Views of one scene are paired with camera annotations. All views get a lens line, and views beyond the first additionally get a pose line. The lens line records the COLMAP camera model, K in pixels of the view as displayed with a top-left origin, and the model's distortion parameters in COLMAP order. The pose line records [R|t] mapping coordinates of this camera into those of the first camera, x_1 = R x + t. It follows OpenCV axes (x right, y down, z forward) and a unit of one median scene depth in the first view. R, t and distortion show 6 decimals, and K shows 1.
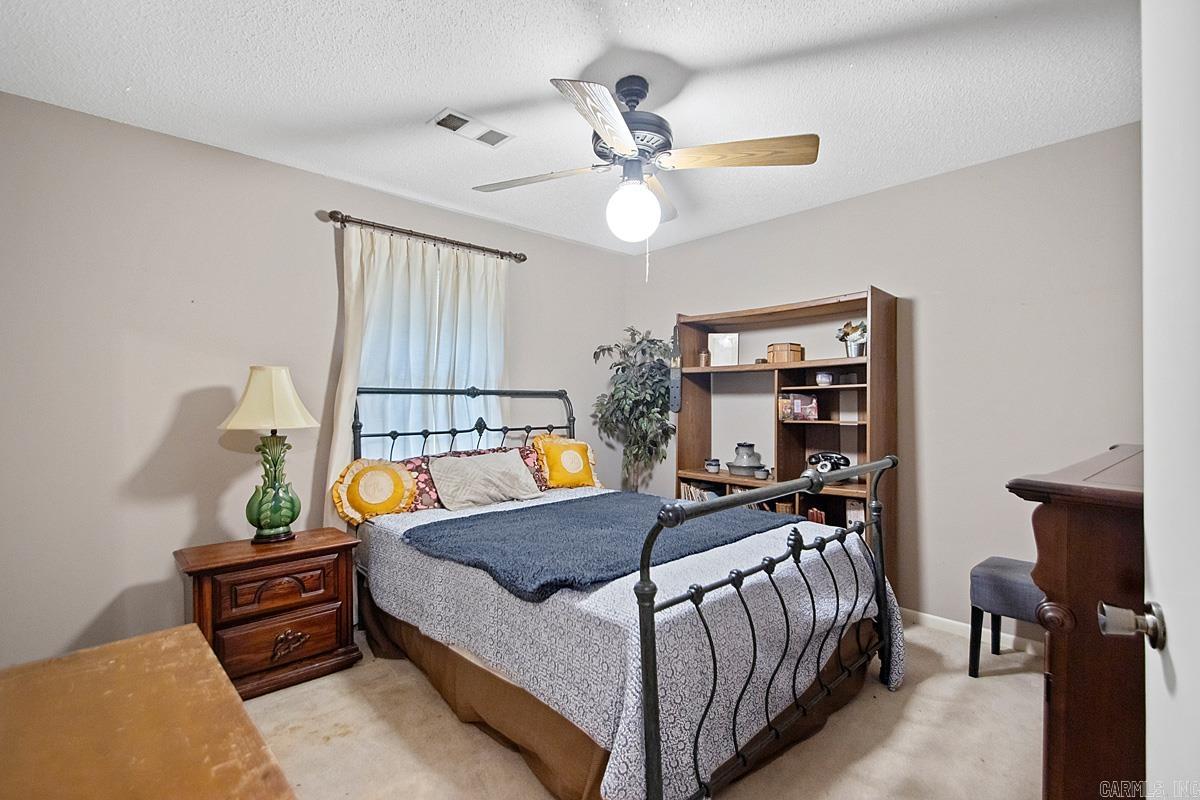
lens RADIAL K [[563.6, 0, 612.2], [0, 563.6, 402.2], [0, 0, 1]] dist [0.017246, -0.000169]
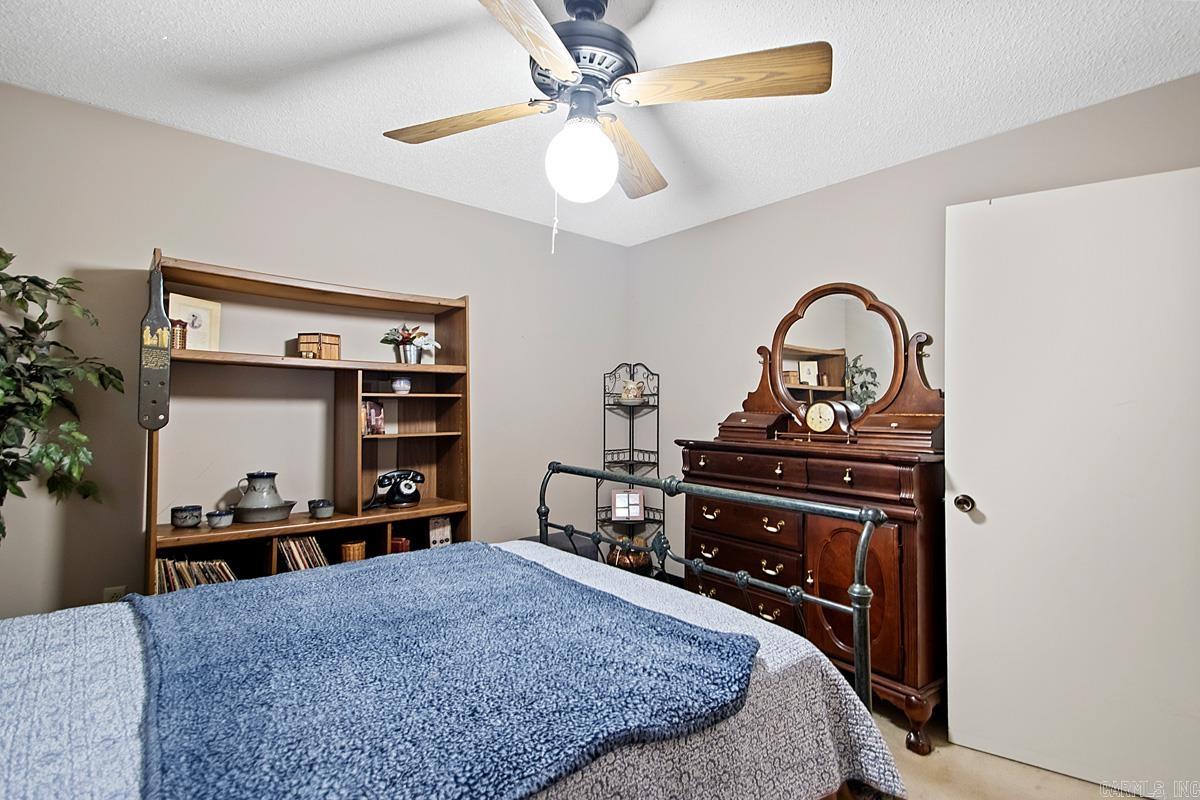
lens RADIAL K [[563.6, 0, 612.2], [0, 563.6, 402.2], [0, 0, 1]] dist [0.017246, -0.000169]
pose [[0.075753, 0.022845, 0.996865, -0.454842], [-0.006791, 0.999726, -0.022395, 0.001340], [-0.997104, -0.005073, 0.075887, 0.599015]]
